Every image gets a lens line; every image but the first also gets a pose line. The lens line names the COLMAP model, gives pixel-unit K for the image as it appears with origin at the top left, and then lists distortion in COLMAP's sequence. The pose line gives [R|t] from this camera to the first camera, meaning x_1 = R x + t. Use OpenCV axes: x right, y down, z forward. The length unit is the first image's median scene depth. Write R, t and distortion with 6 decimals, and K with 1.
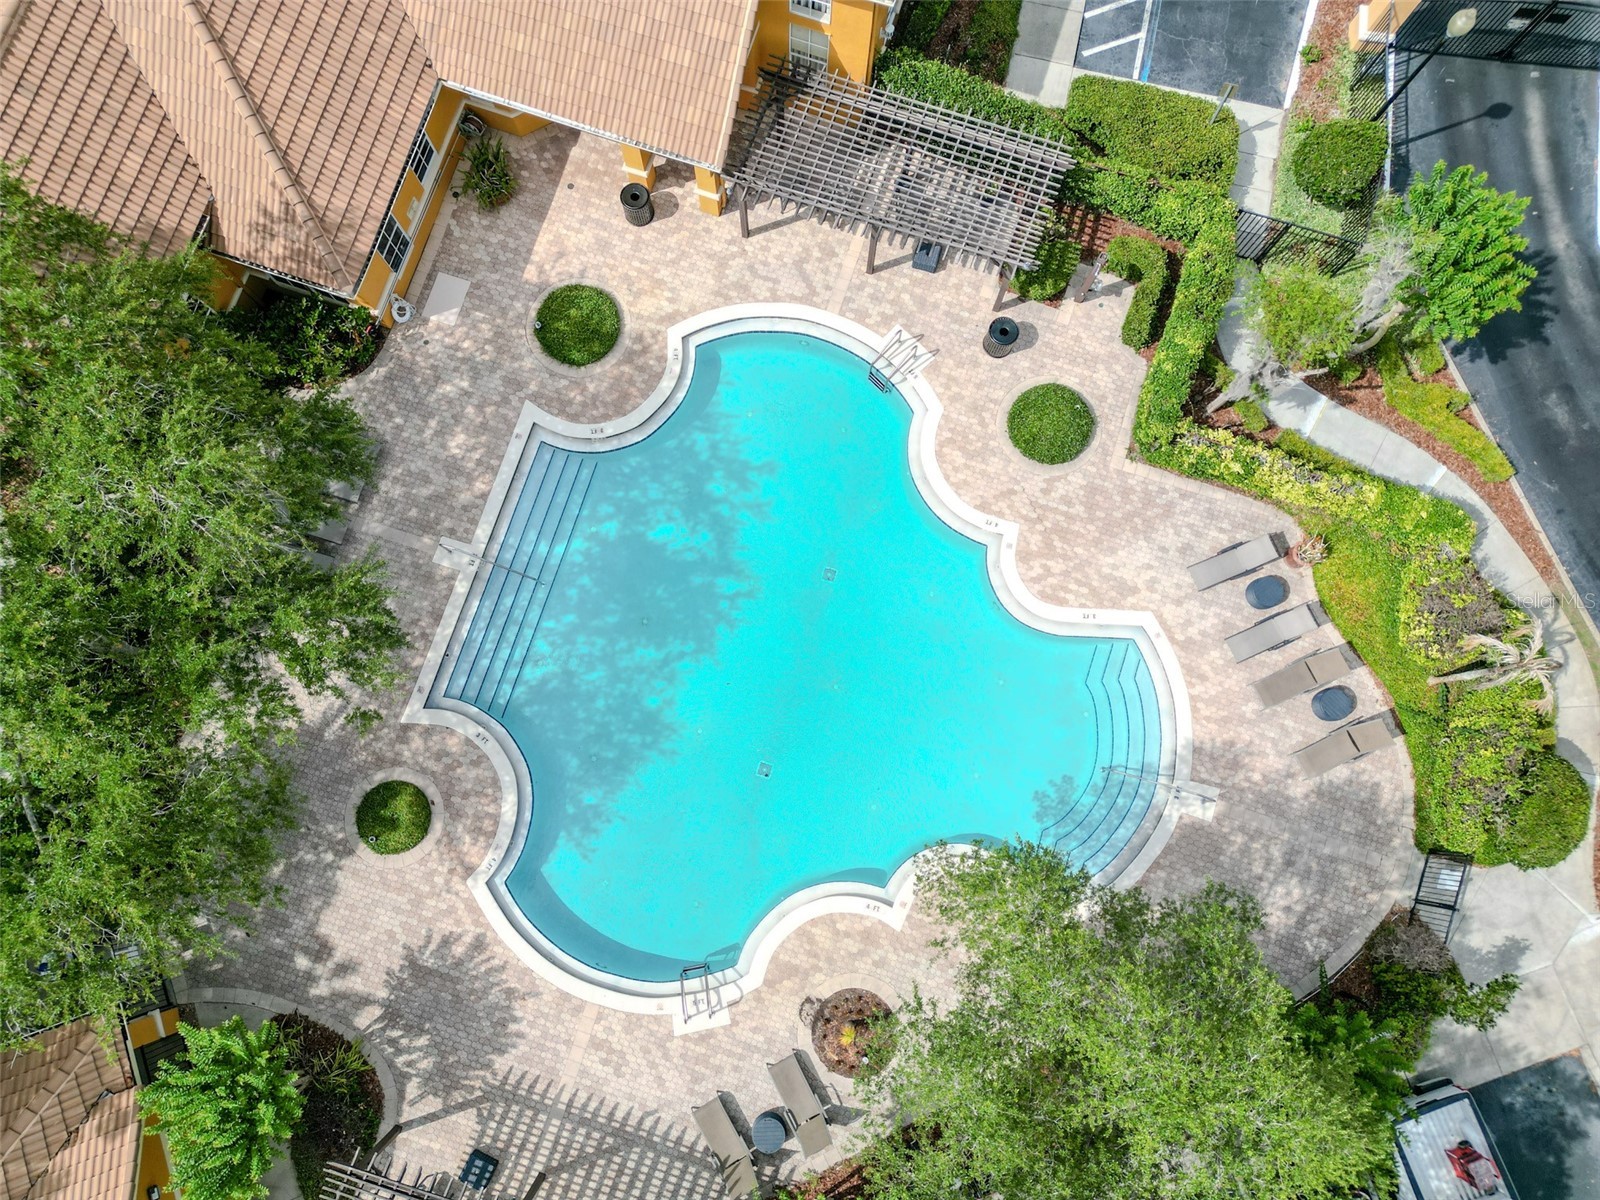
lens RADIAL K [[1112.1, 0, 813.6], [0, 1112.1, 614.2], [0, 0, 1]] dist [0.033943, -0.042877]
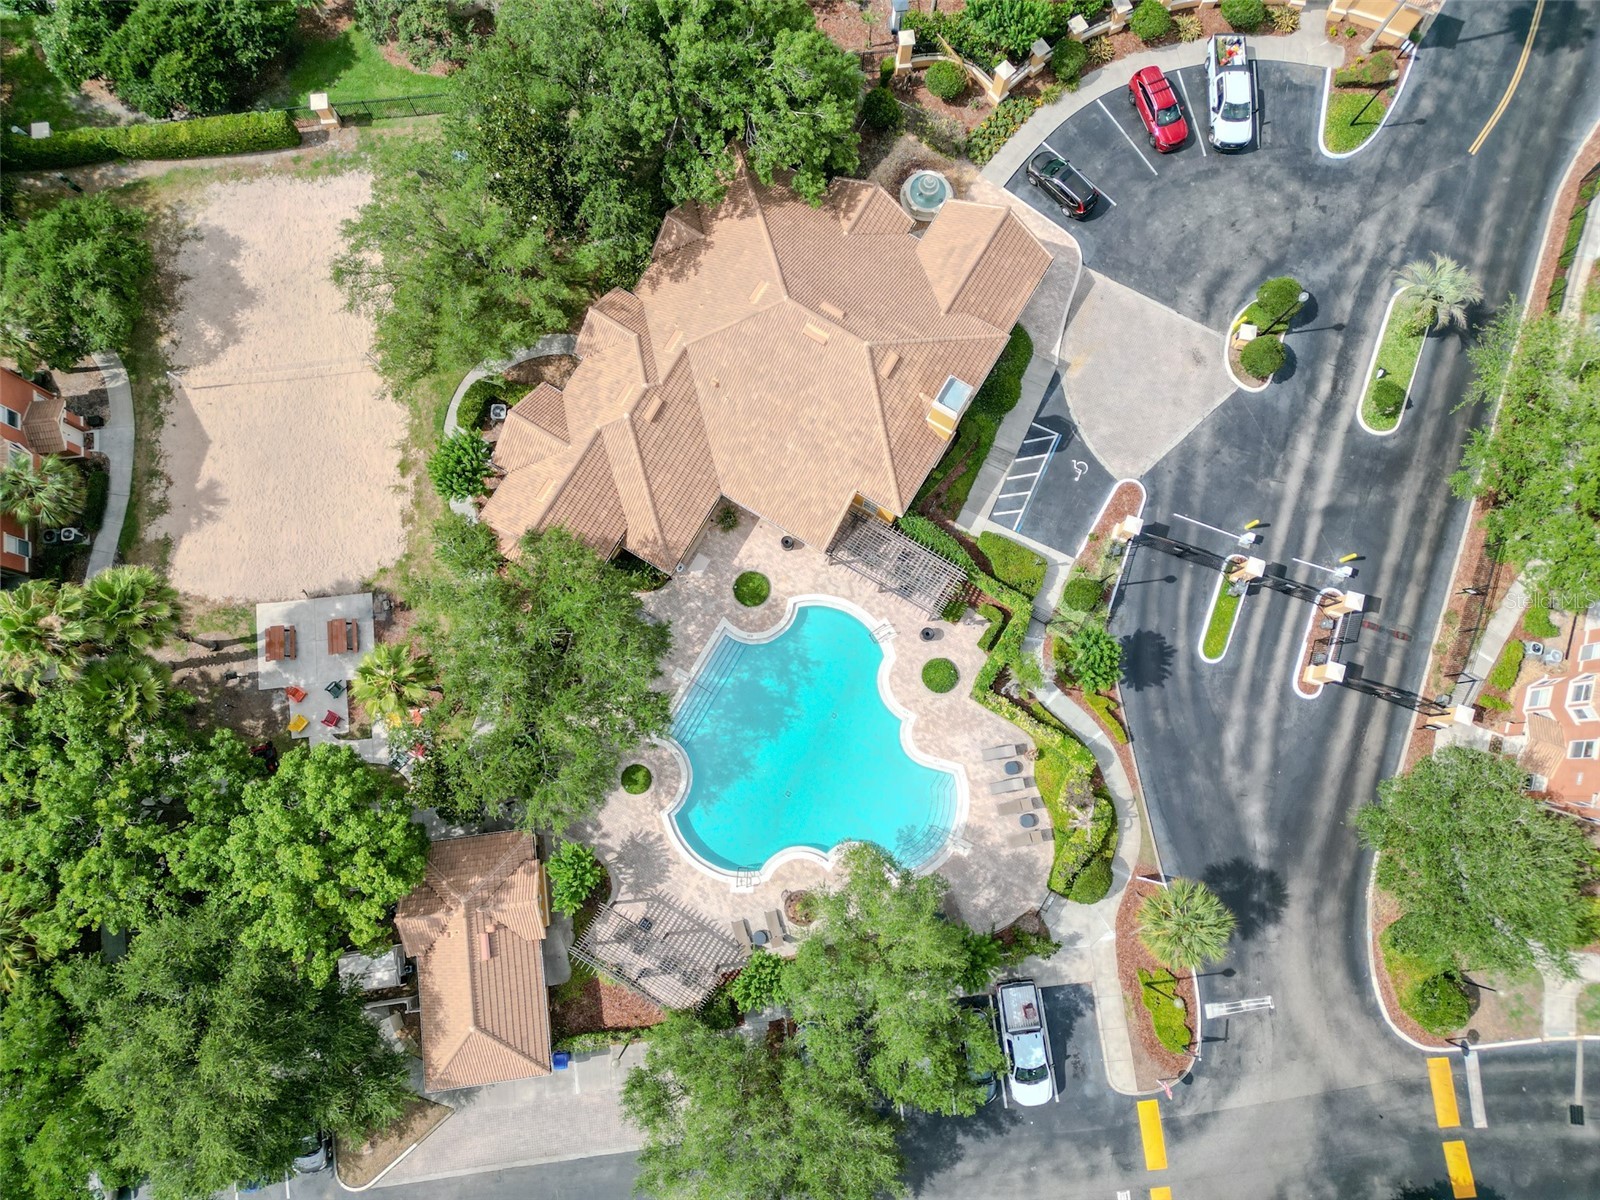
lens RADIAL K [[1131.4, 0, 800.0], [0, 1131.4, 600.0], [0, 0, 1]] dist [0.048126, -0.001455]
pose [[0.975450, 0.214828, -0.048430, 0.008161], [-0.215514, 0.976456, -0.009353, -0.251451], [0.045281, 0.019561, 0.998783, -1.447420]]
